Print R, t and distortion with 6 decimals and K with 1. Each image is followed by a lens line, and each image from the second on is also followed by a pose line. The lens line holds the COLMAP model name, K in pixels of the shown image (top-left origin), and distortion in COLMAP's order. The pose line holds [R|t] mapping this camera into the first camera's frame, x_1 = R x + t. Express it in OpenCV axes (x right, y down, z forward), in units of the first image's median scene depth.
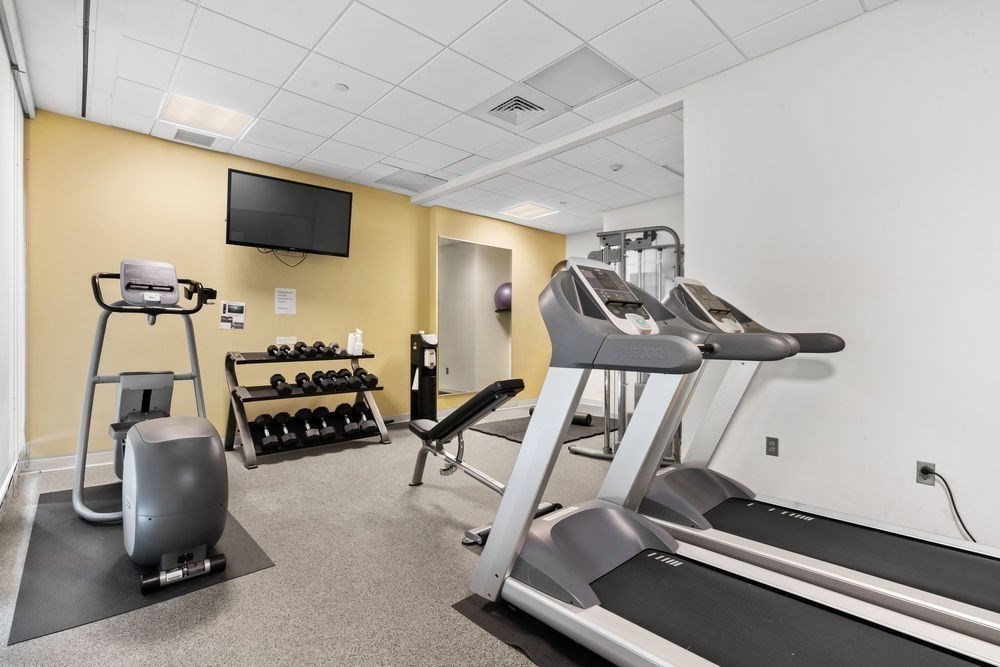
lens RADIAL K [[456.8, 0, 496.5], [0, 456.8, 334.8], [0, 0, 1]] dist [-0.002639, -0.000053]
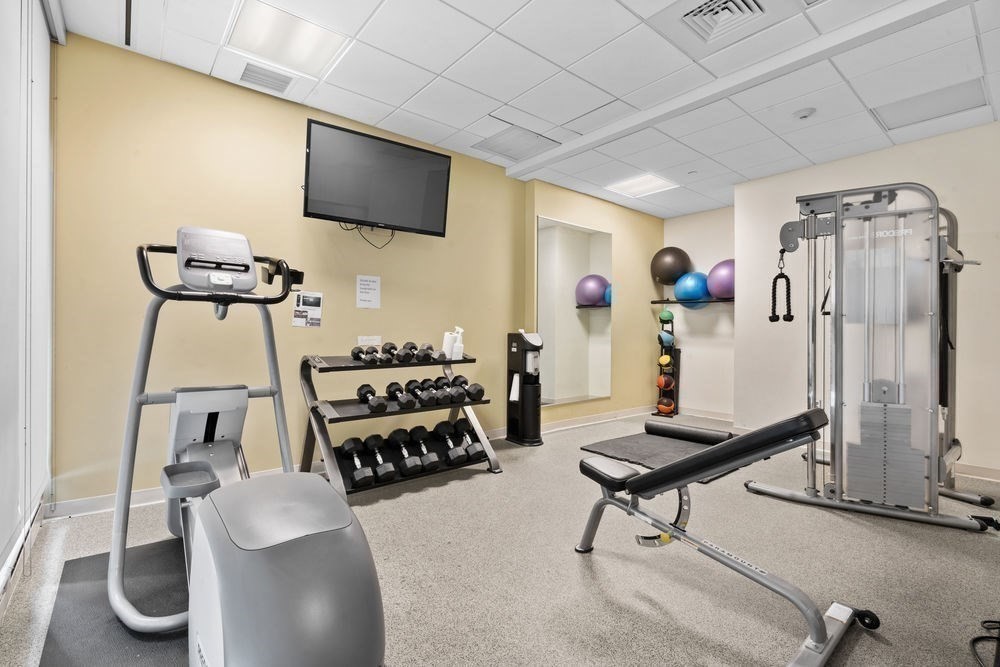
lens RADIAL K [[456.8, 0, 503.5], [0, 456.8, 332.0], [0, 0, 1]] dist [-0.002639, -0.000053]
pose [[0.998923, 0.001890, -0.046366, -0.226021], [-0.002013, 0.999995, -0.002601, -0.001905], [0.046360, 0.002692, 0.998921, 0.251497]]
